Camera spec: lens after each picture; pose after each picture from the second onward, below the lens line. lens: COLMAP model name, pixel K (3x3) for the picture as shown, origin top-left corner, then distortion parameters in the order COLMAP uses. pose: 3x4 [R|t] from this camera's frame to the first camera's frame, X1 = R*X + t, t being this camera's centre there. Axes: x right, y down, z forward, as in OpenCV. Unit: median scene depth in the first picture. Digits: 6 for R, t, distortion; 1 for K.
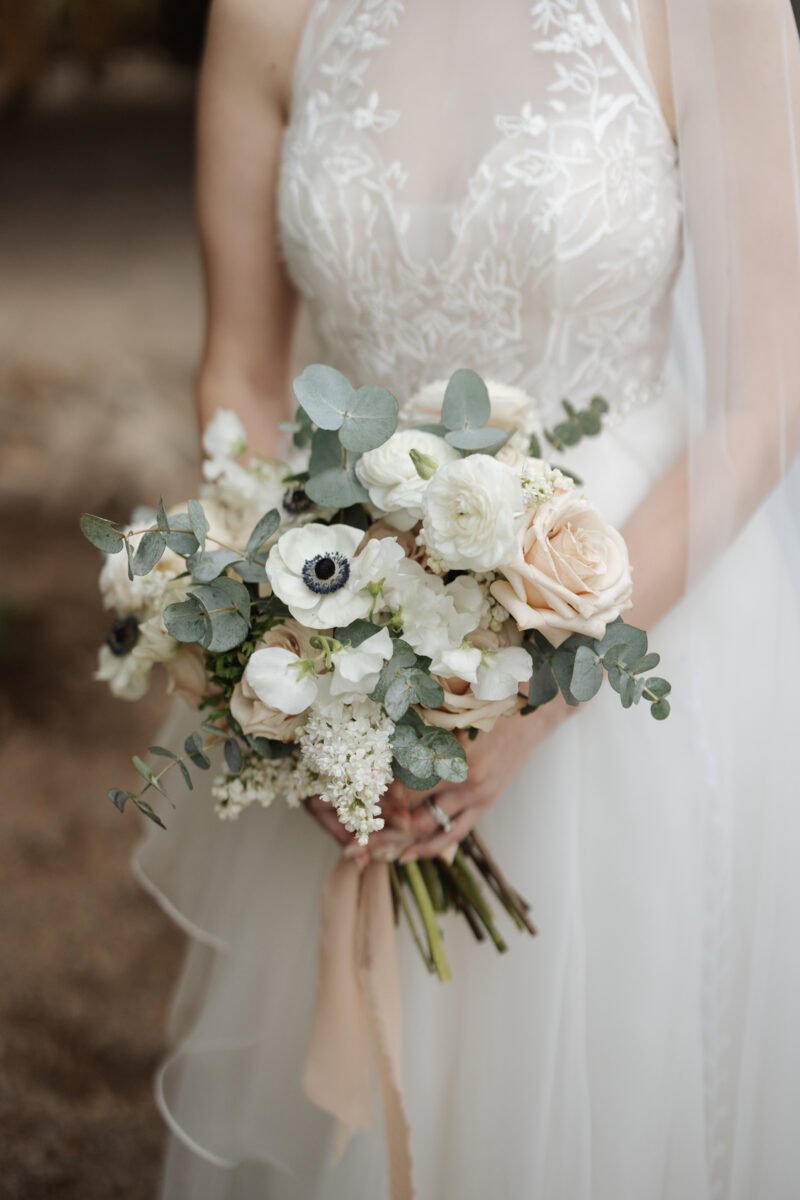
lens RADIAL K [[1757.6, 0, 400.0], [0, 1757.6, 600.0], [0, 0, 1]] dist [0.005803, 0.043060]
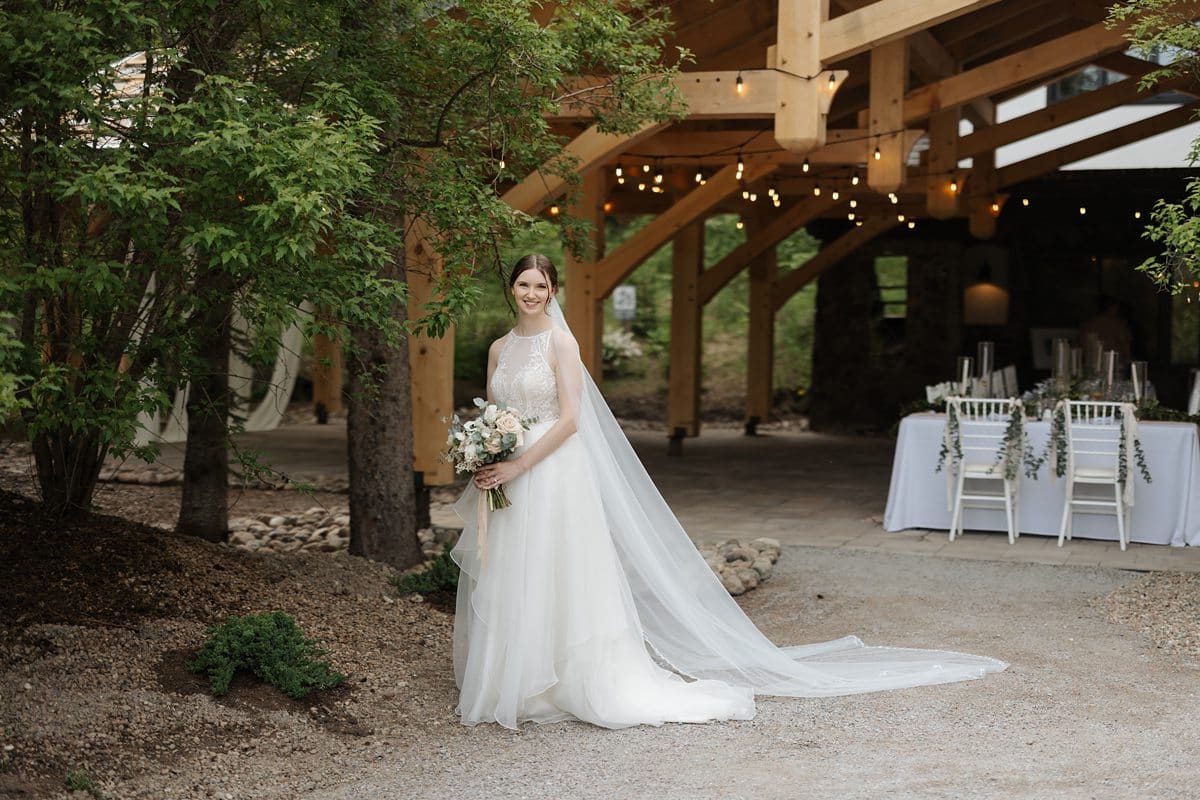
lens RADIAL K [[1757.6, 0, 601.9], [0, 1757.6, 425.2], [0, 0, 1]] dist [0.005803, 0.043060]
pose [[0.951466, 0.052058, -0.303320, 2.062296], [-0.151172, 0.937547, -0.313293, 1.679181], [0.268067, 0.343941, 0.899913, -4.074030]]
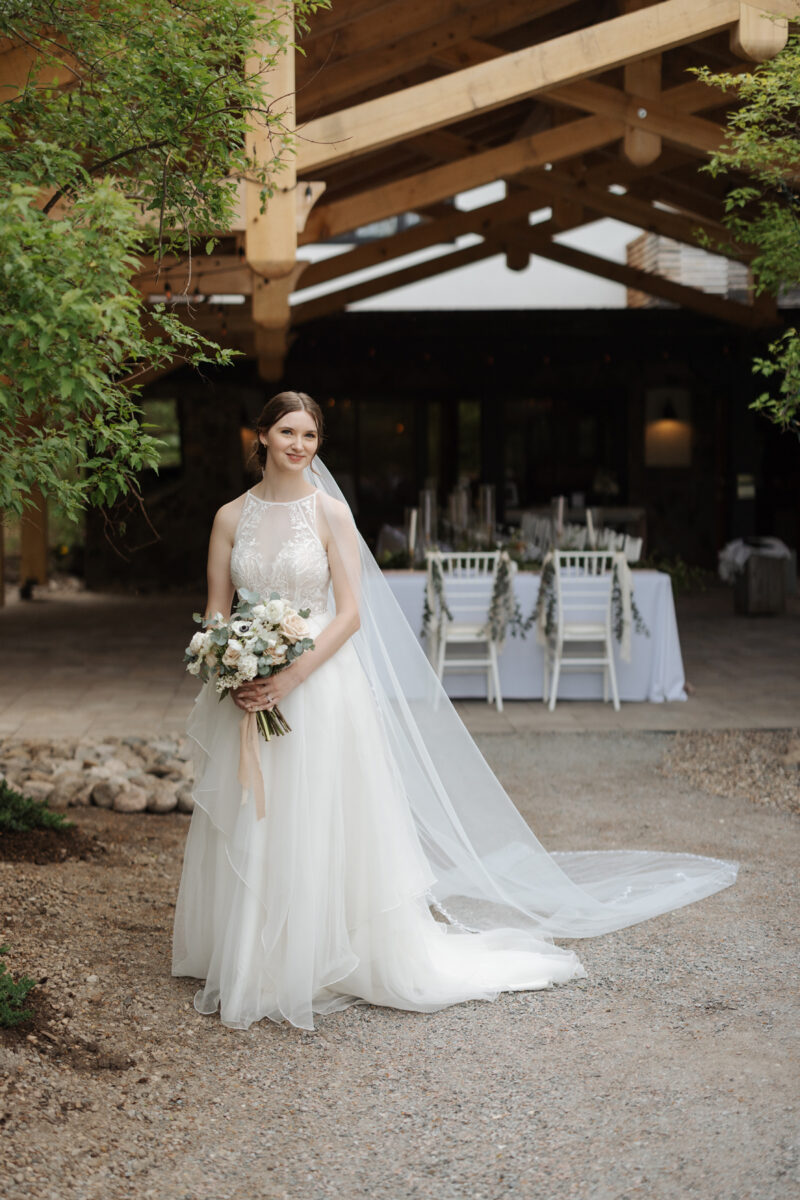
lens RADIAL K [[1772.5, 0, 364.7], [0, 1772.5, 625.7], [0, 0, 1]] dist [0.005804, 0.074194]
pose [[0.998141, 0.006876, 0.060551, -0.005180], [0.012381, 0.950012, -0.311969, 1.276754], [-0.059669, 0.312139, 0.948161, -3.070851]]
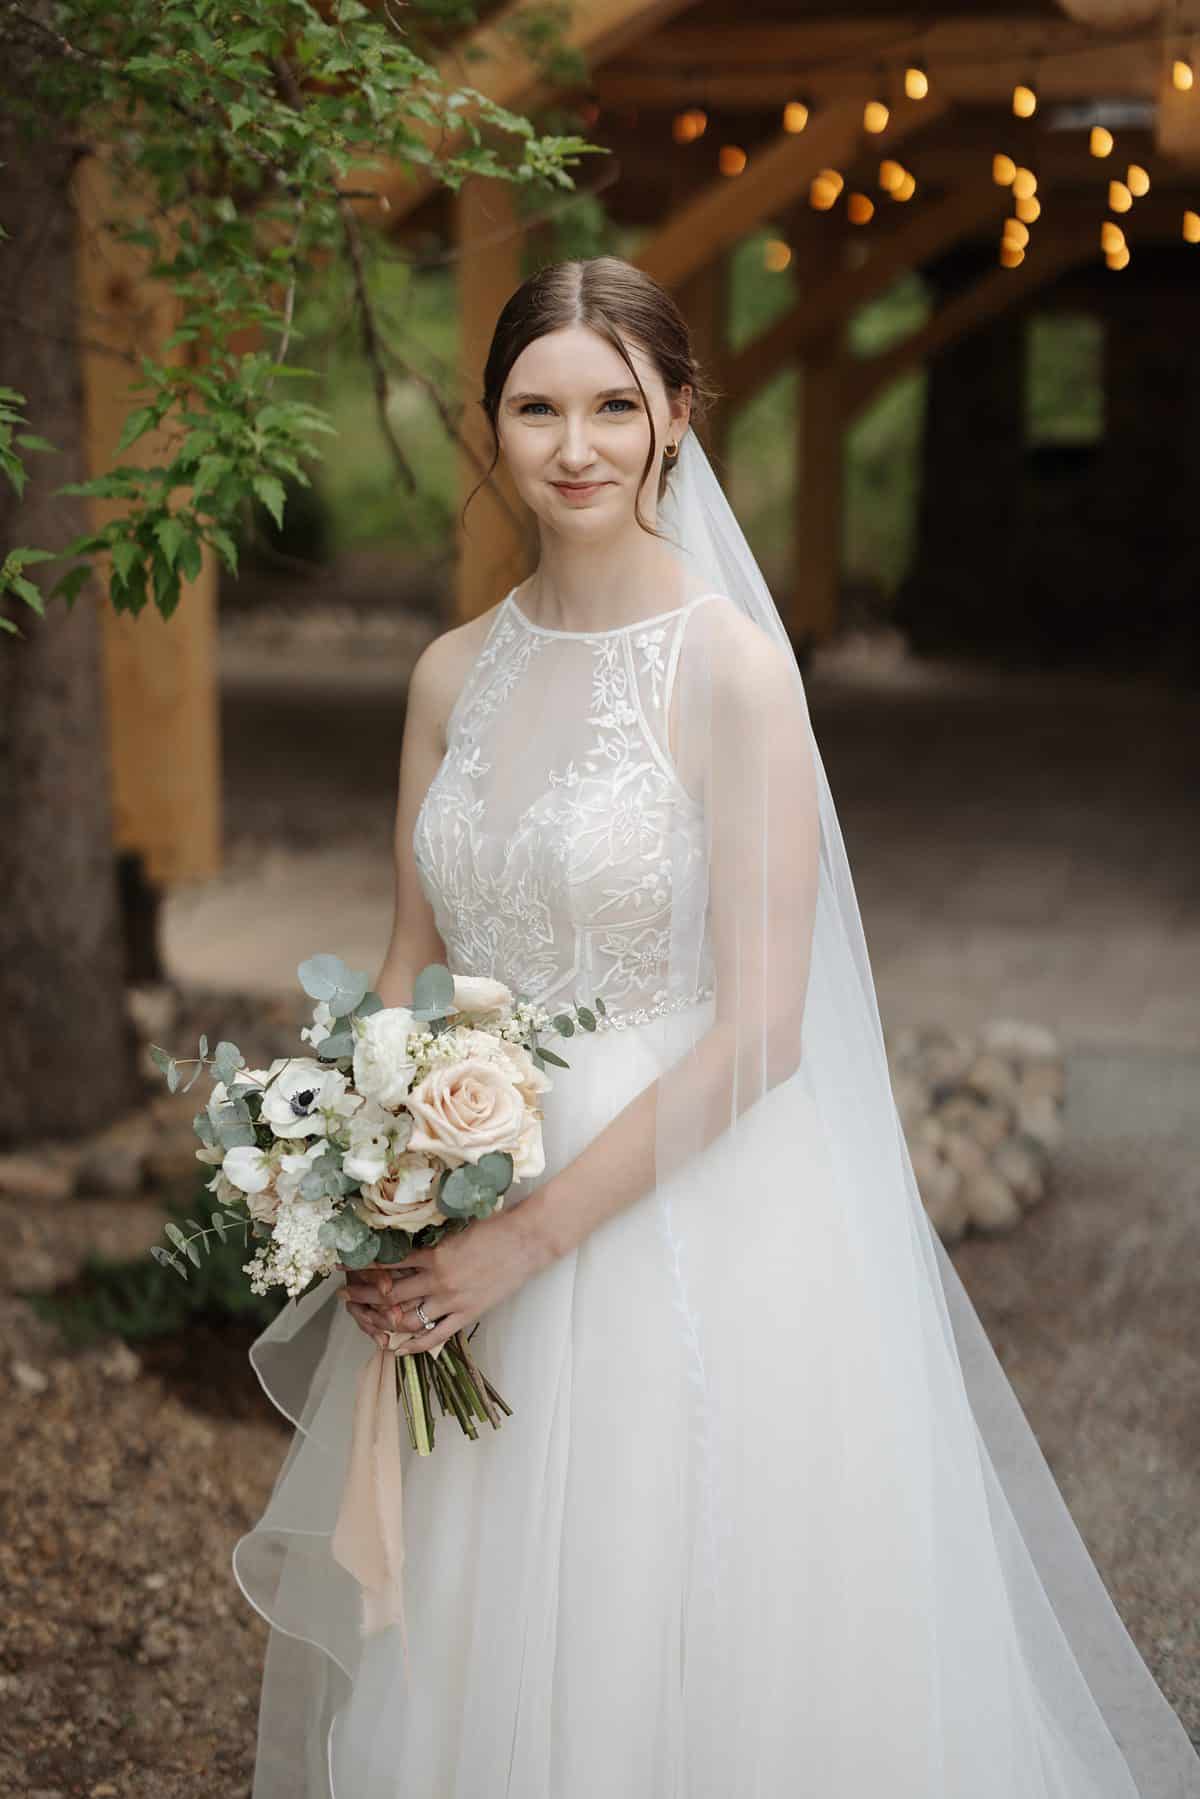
lens RADIAL K [[2784.8, 0, 597.7], [0, 2784.8, 850.8], [0, 0, 1]] dist [0.032506, 0.083865]
pose [[0.966336, 0.065123, -0.248906, 0.602185], [-0.125828, 0.963468, -0.236426, 0.256014], [0.224416, 0.259787, 0.939227, -0.887570]]
